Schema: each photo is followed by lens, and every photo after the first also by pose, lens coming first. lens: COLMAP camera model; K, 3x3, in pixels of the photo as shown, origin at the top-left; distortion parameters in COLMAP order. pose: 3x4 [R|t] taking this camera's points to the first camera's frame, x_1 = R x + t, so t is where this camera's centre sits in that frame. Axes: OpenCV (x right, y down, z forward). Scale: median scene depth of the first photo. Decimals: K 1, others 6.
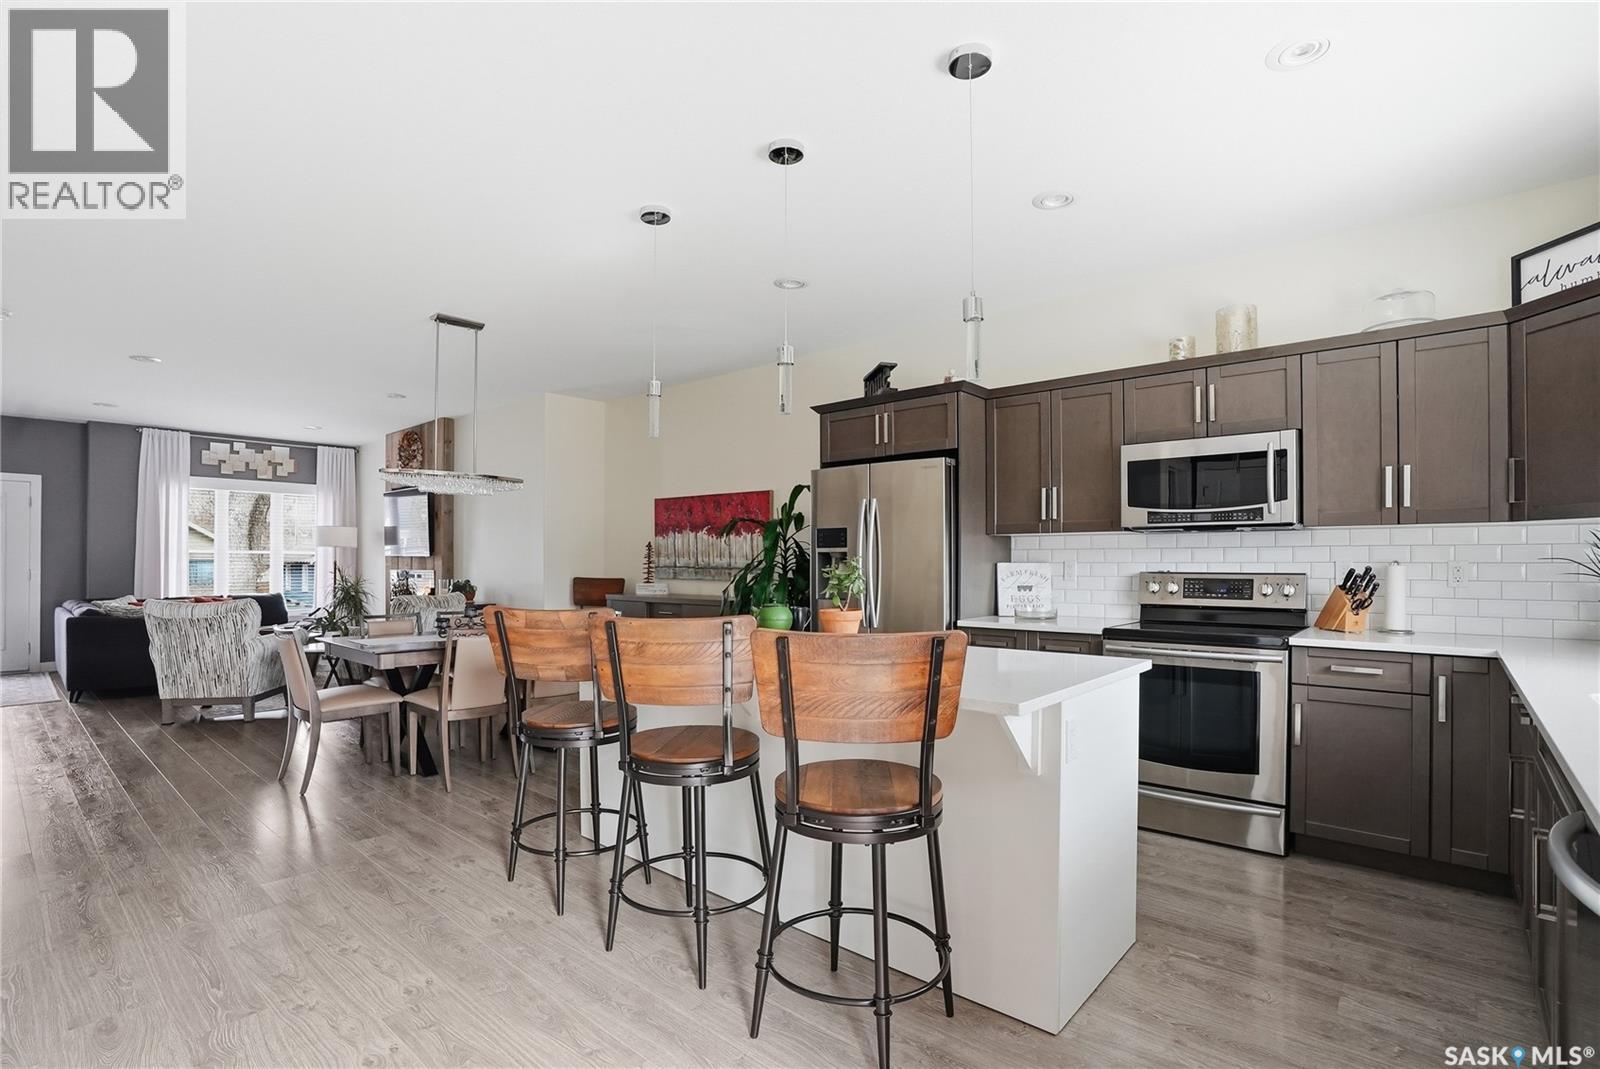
lens RADIAL K [[760.5, 0, 793.7], [0, 760.5, 569.8], [0, 0, 1]] dist [-0.063437, 0.019815]
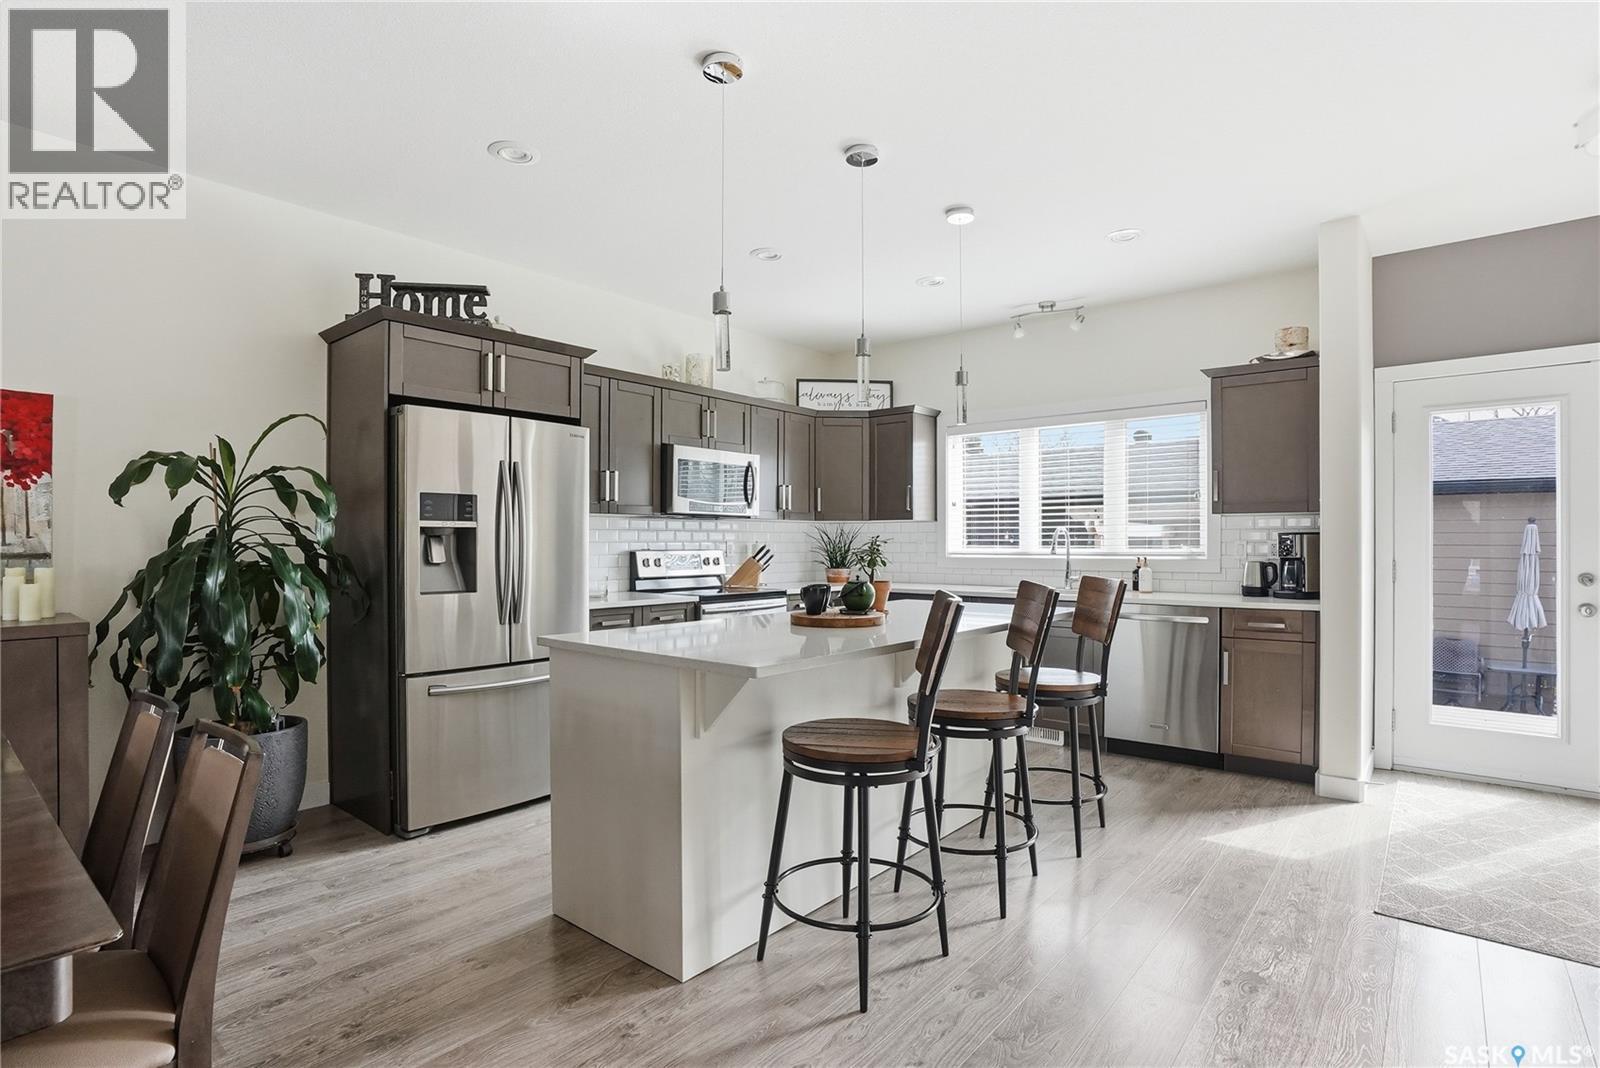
lens RADIAL K [[771.6, 0, 821.9], [0, 771.6, 555.9], [0, 0, 1]] dist [-0.035247, 0.000814]
pose [[-0.039546, -0.017785, 0.999059, -0.768212], [0.012437, 0.999755, 0.018290, -0.006937], [-0.999140, 0.013149, -0.039315, 0.770972]]
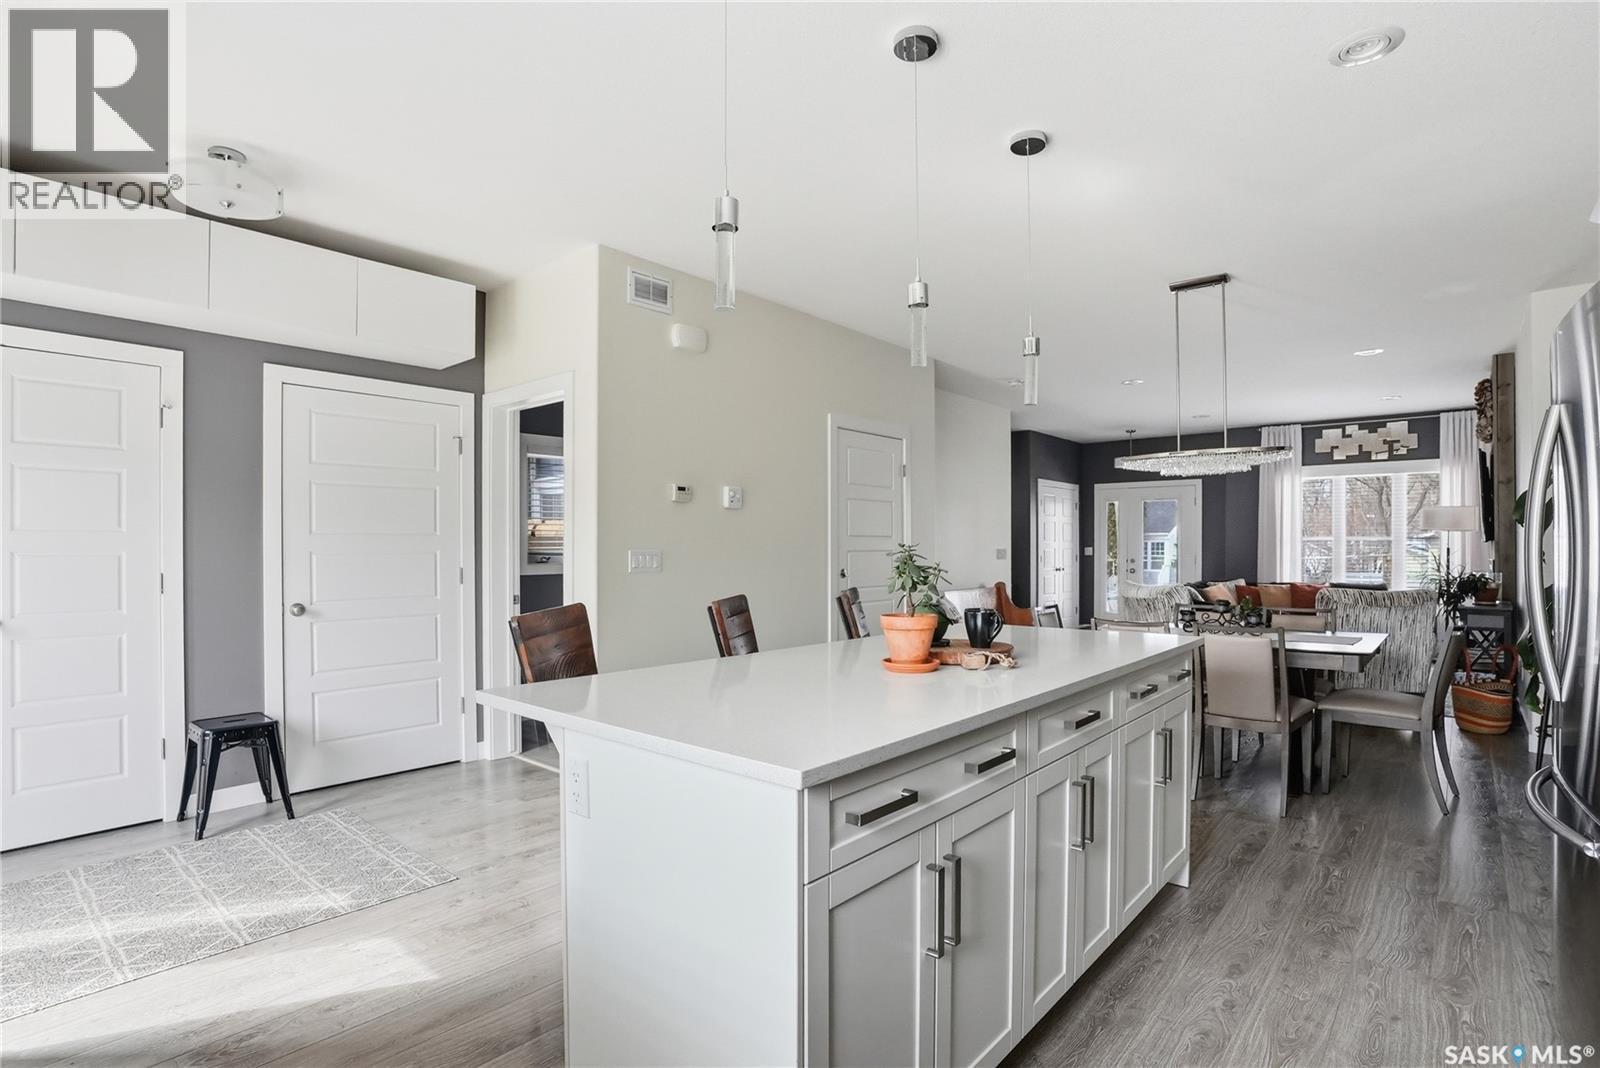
lens RADIAL K [[780.5, 0, 795.5], [0, 780.5, 538.5], [0, 0, 1]] dist [-0.037103, 0.000662]
pose [[0.025937, -0.014802, -0.999554, 0.560430], [-0.007452, 0.999860, -0.015000, -0.008789], [0.999636, 0.007838, 0.025823, 0.598464]]
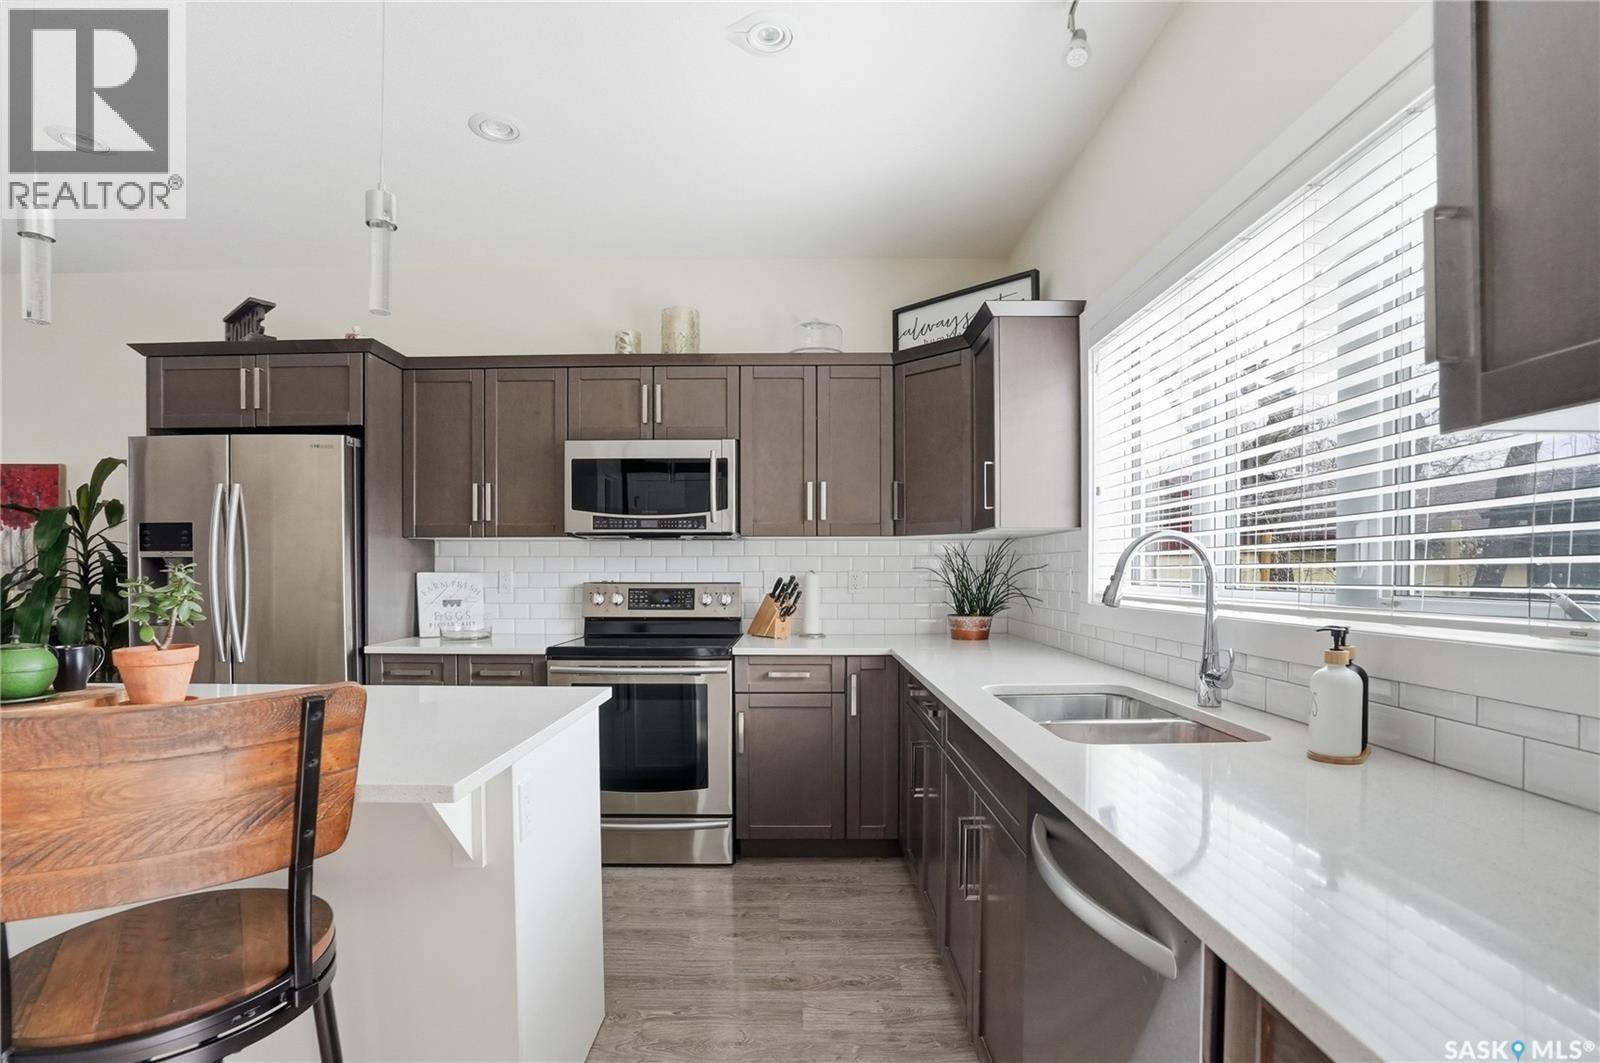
lens RADIAL K [[787.1, 0, 797.2], [0, 787.1, 585.2], [0, 0, 1]] dist [-0.068617, 0.023981]
pose [[0.752282, -0.011414, 0.658742, 0.030470], [0.006641, 0.999930, 0.009743, -0.001044], [-0.658807, -0.002955, 0.752306, 0.115888]]
